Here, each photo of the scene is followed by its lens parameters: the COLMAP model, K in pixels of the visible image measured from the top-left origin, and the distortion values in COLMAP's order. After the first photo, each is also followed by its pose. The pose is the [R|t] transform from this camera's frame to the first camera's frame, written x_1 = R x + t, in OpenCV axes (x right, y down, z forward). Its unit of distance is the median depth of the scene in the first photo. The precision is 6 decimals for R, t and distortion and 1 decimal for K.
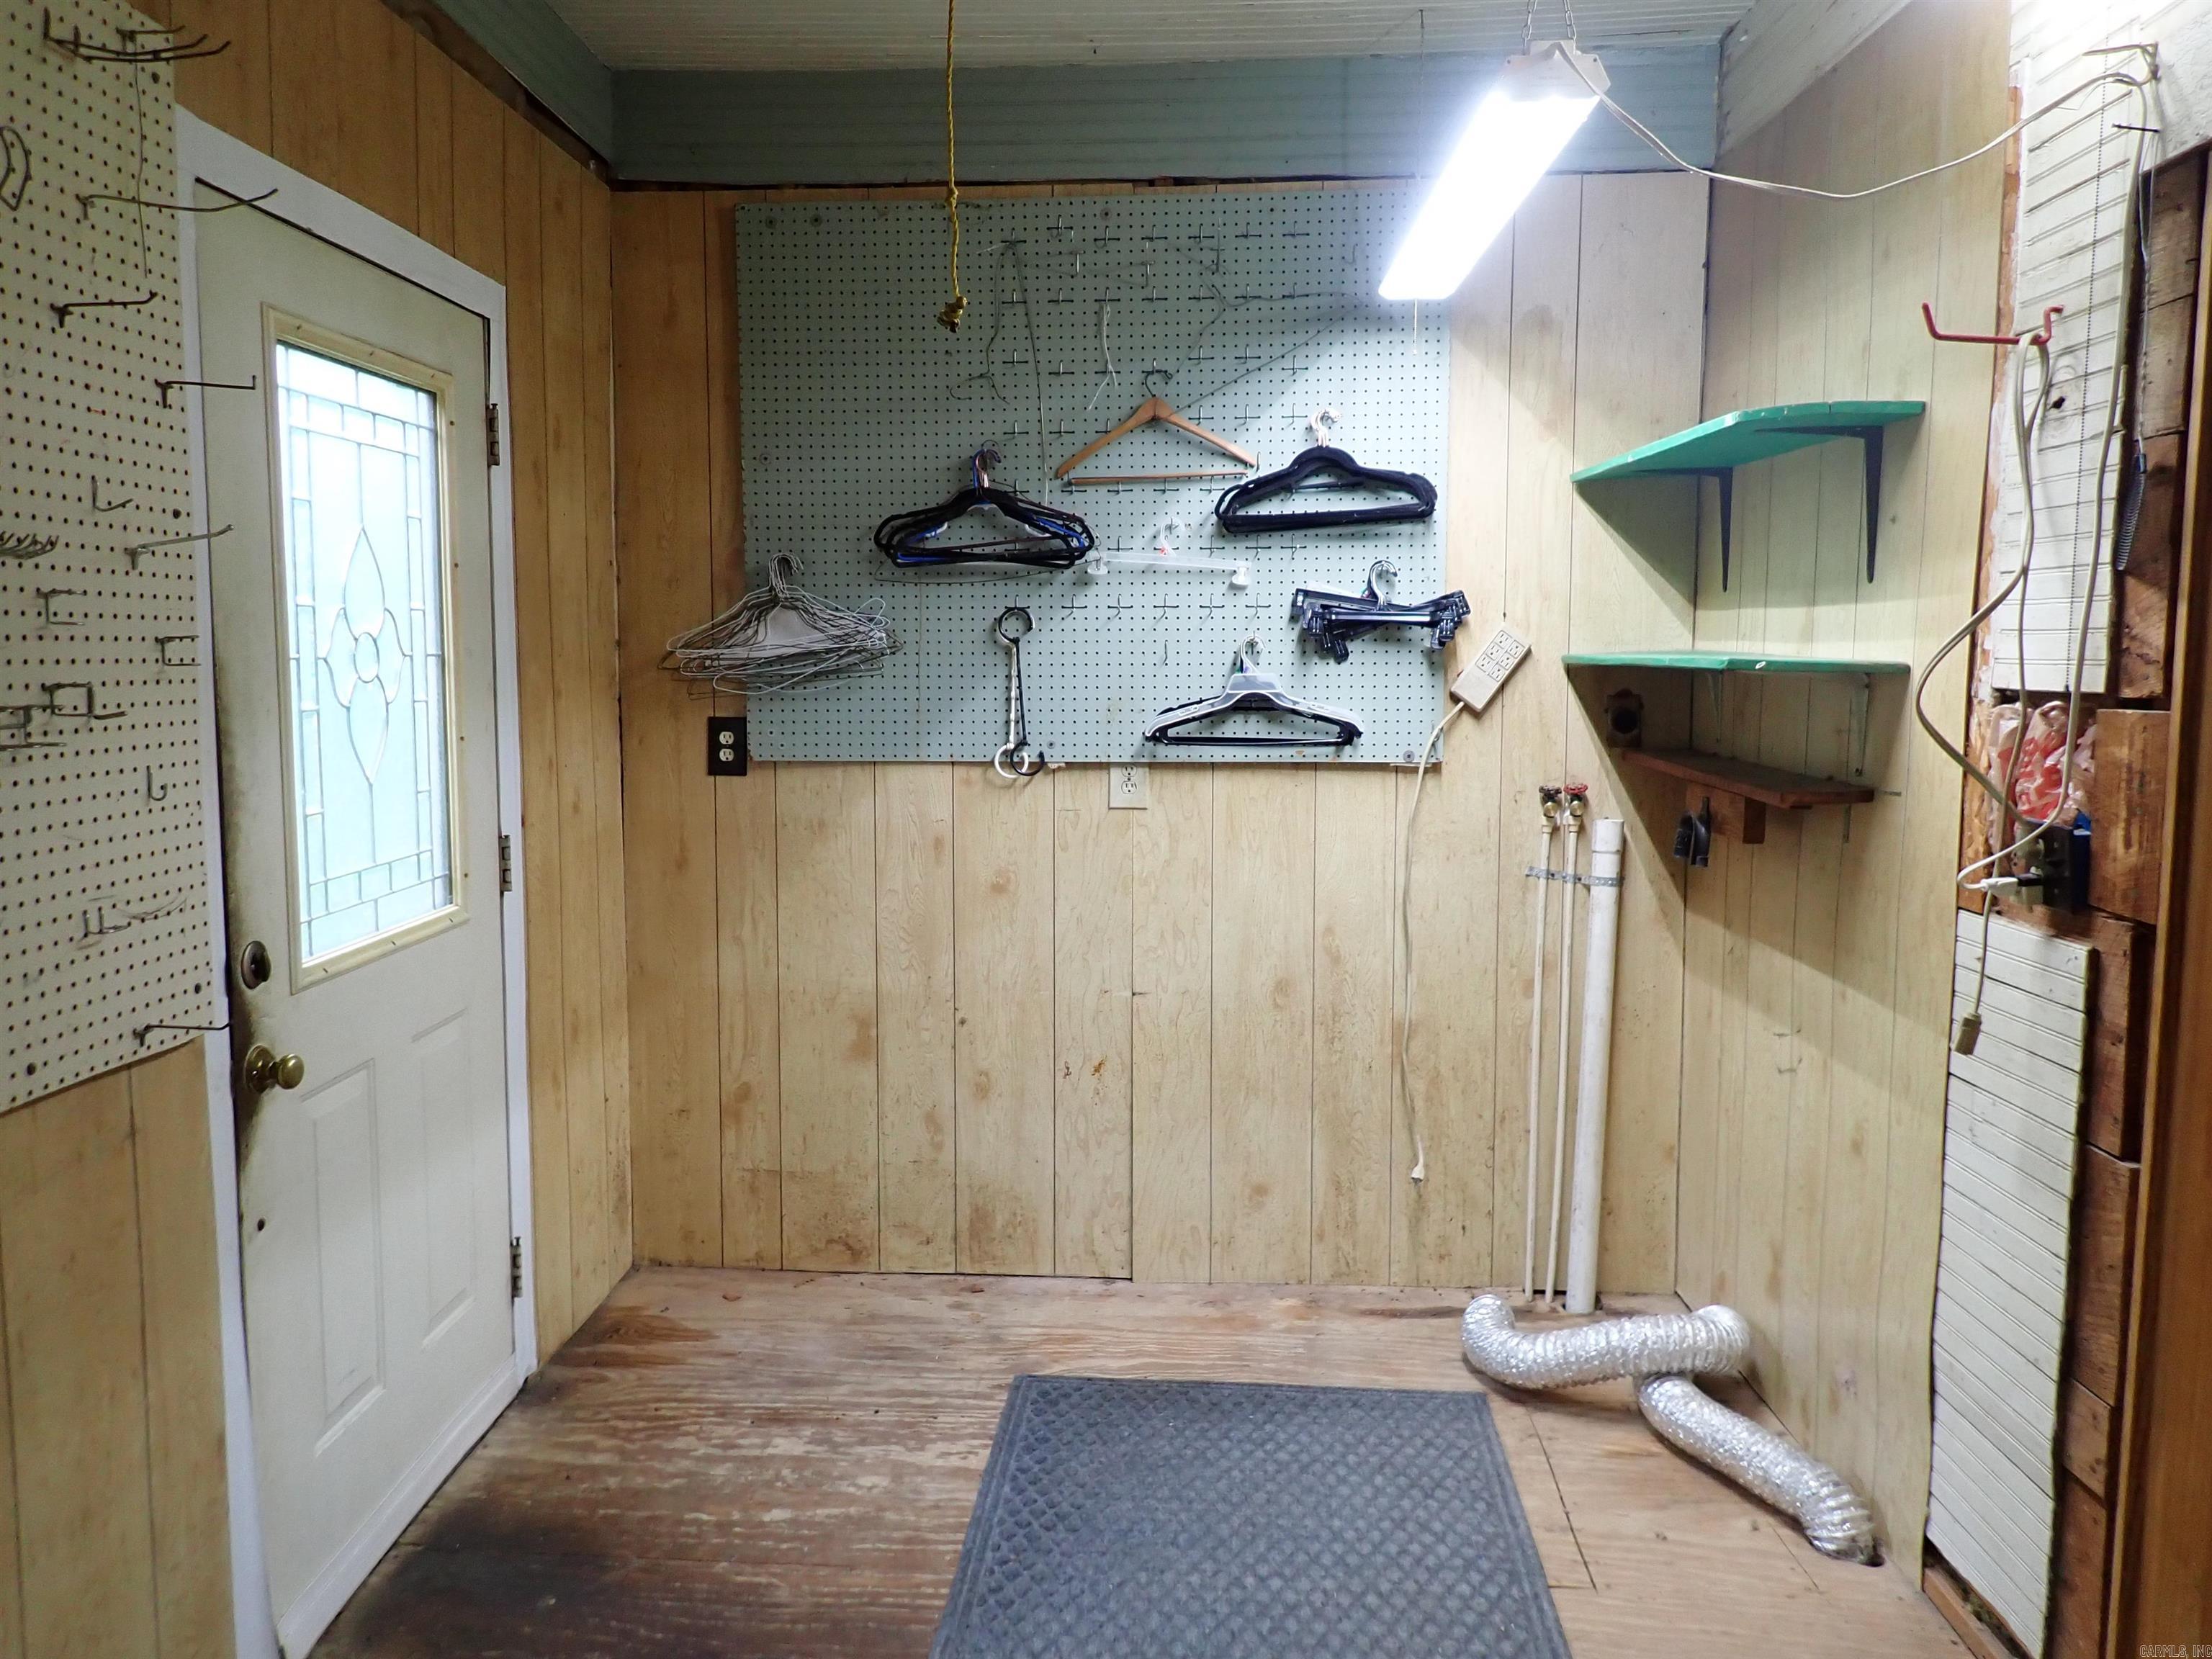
lens RADIAL K [[1665.1, 0, 1101.6], [0, 1665.1, 814.9], [0, 0, 1]] dist [0.004656, -0.000884]
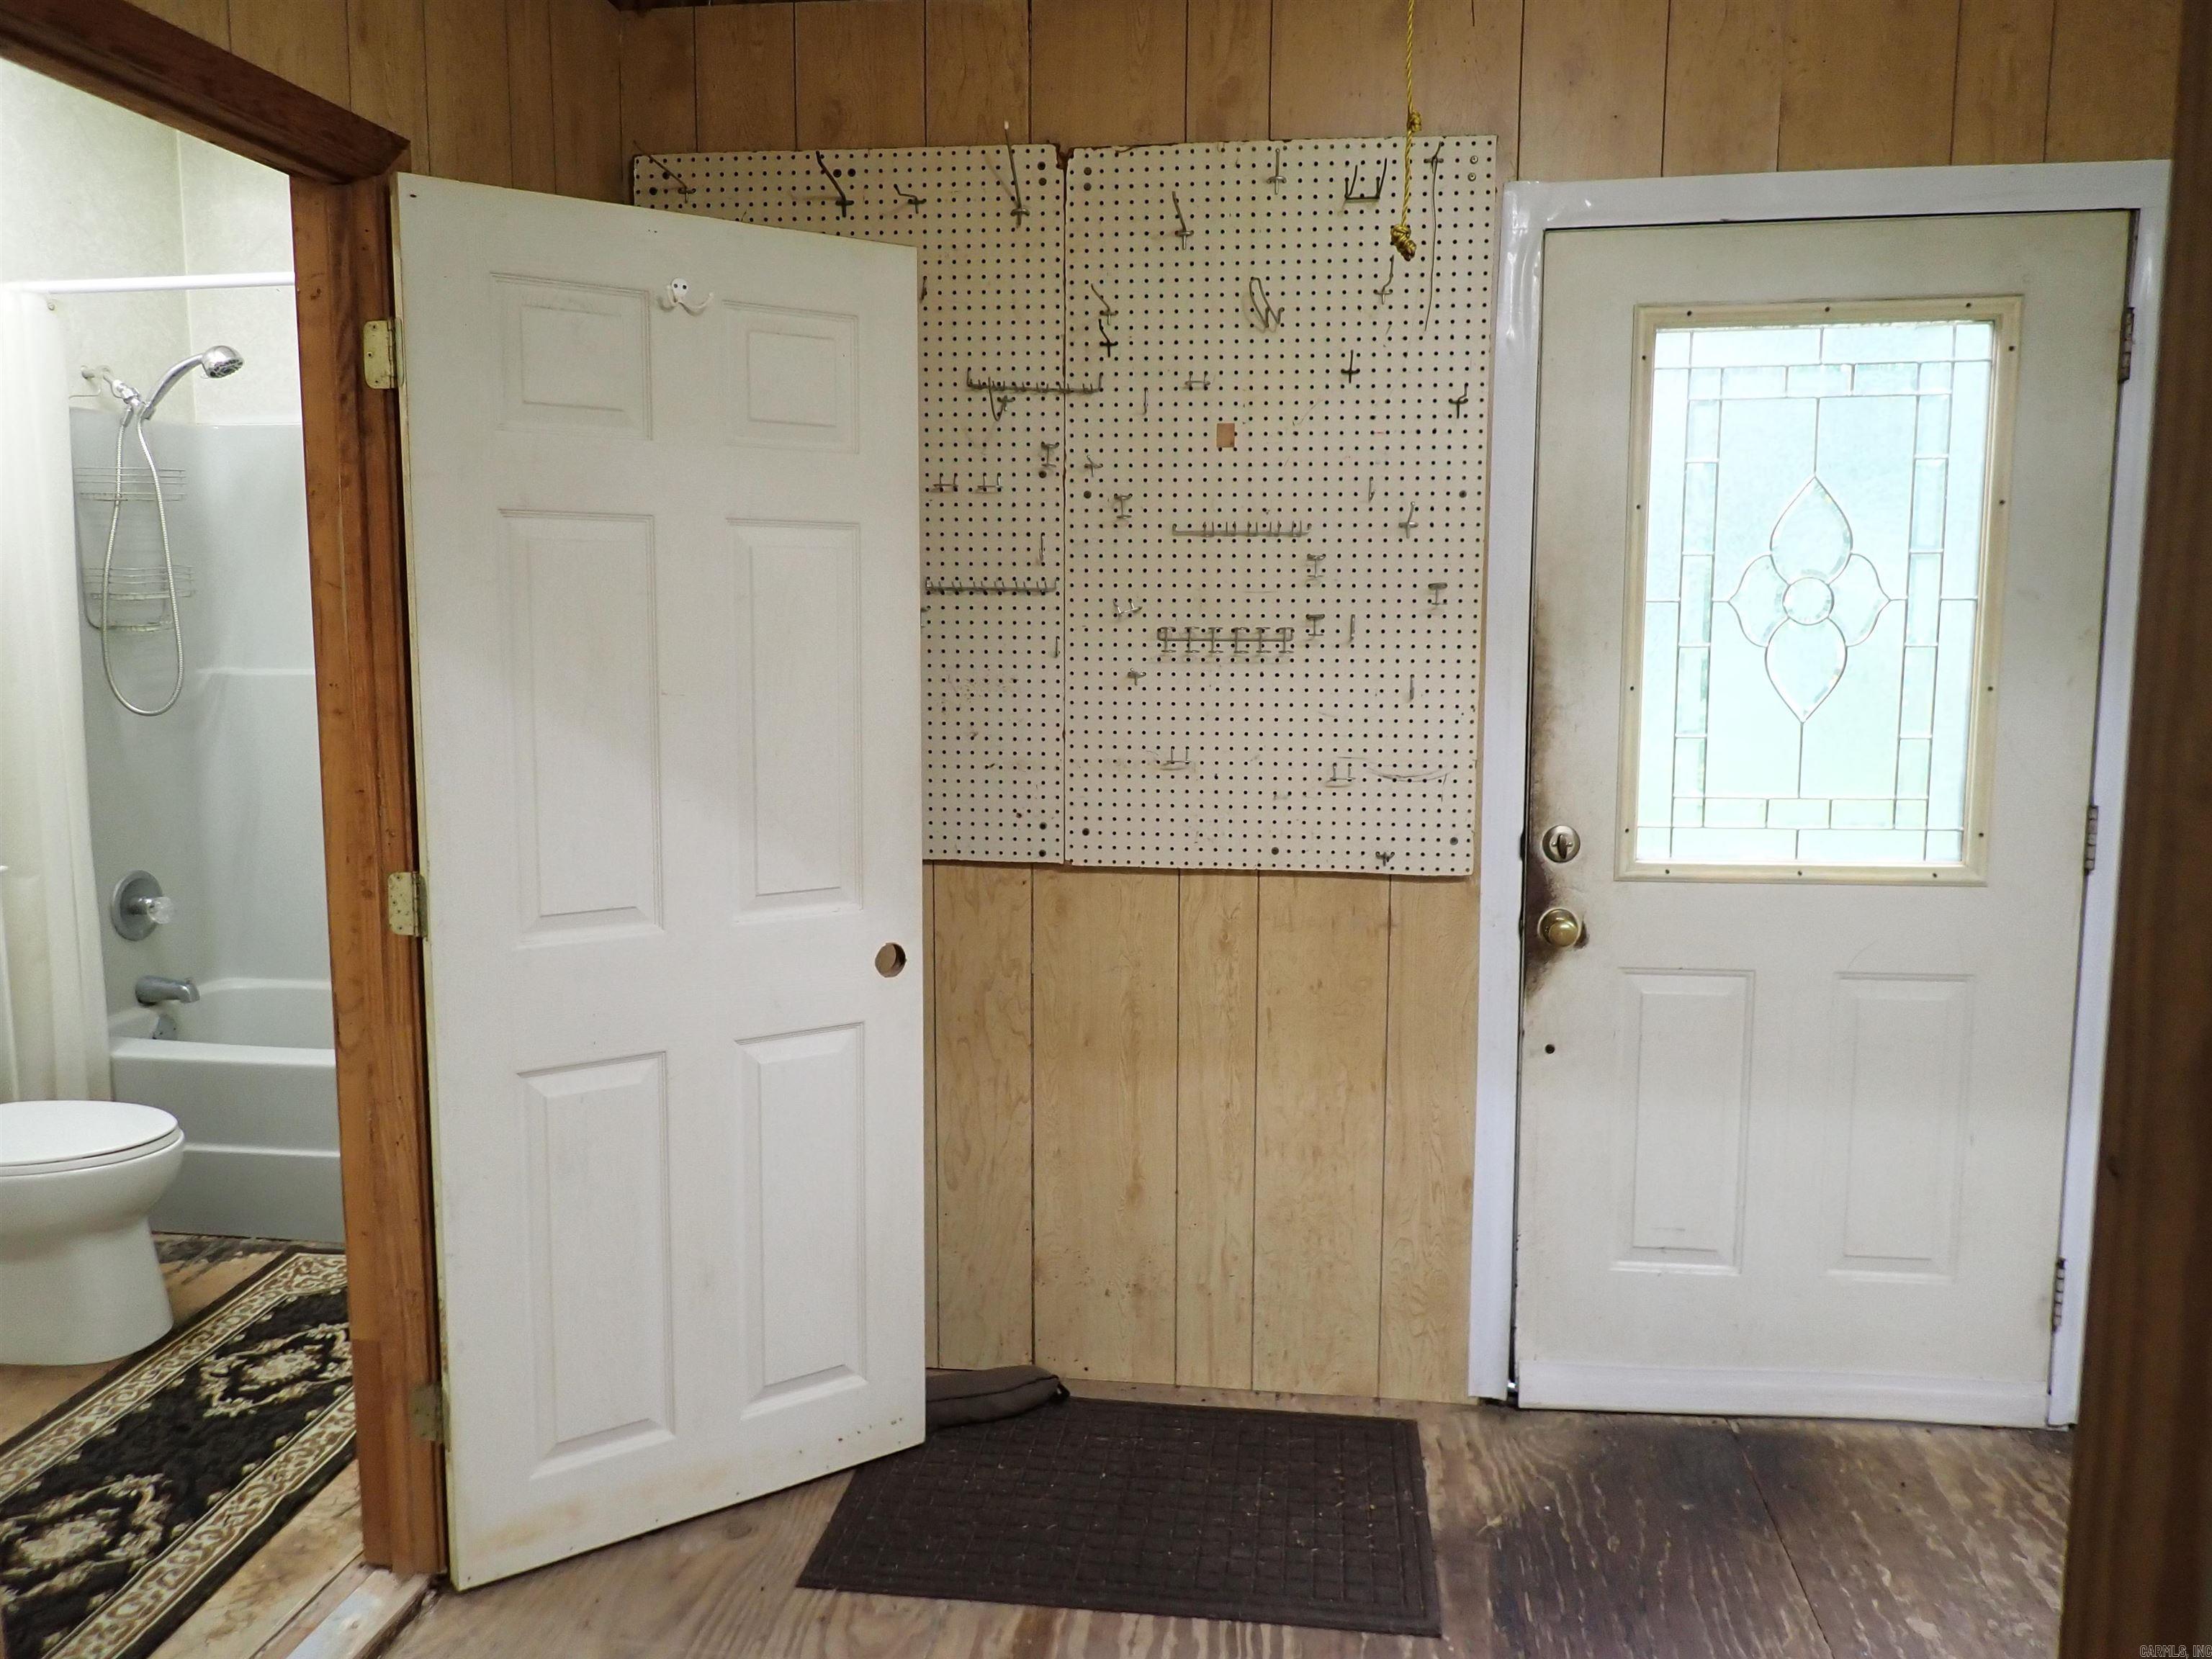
lens RADIAL K [[1665.1, 0, 1101.6], [0, 1665.1, 814.9], [0, 0, 1]] dist [0.004656, -0.000884]
pose [[-0.099374, 0.119820, -0.987810, 0.470693], [-0.101706, 0.986301, 0.129869, -0.036904], [0.989839, 0.113372, -0.085826, 0.465037]]
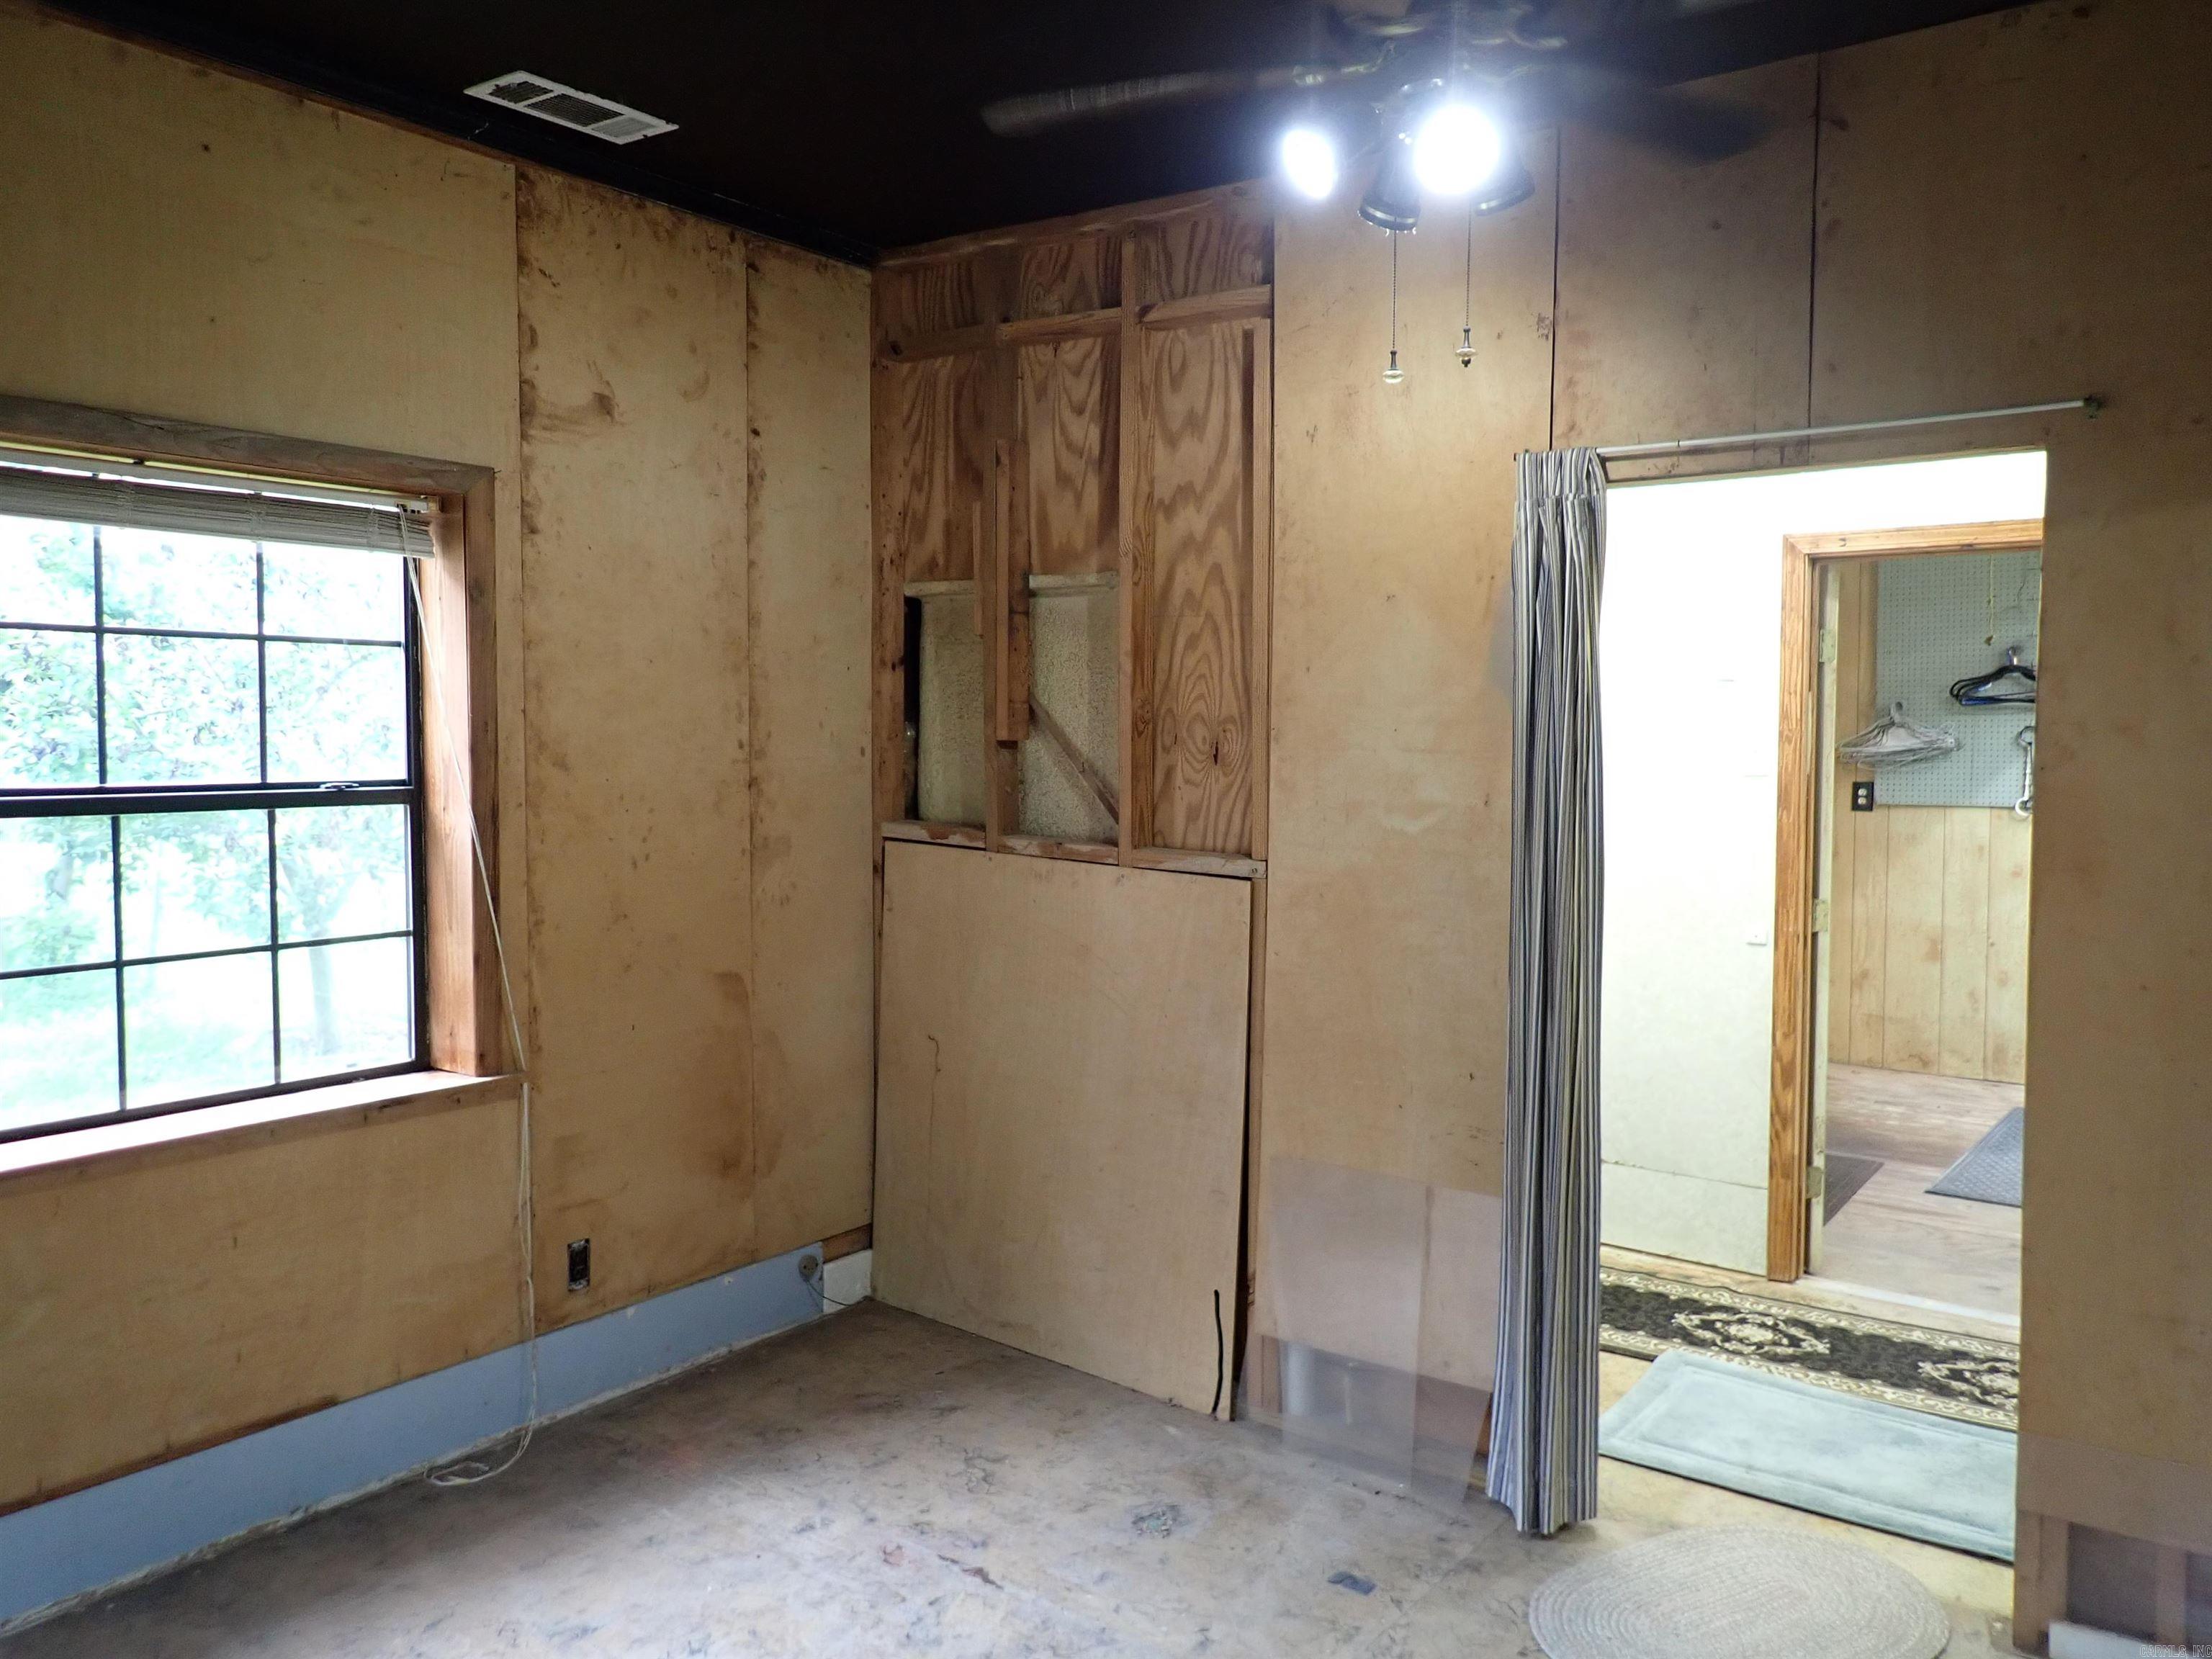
lens RADIAL K [[1665.1, 0, 1101.6], [0, 1665.1, 814.9], [0, 0, 1]] dist [0.004656, -0.000884]
pose [[0.828624, 0.023908, -0.559295, 0.136077], [-0.052695, 0.997983, -0.035410, 0.099917], [0.557320, 0.058813, 0.828212, -1.161138]]
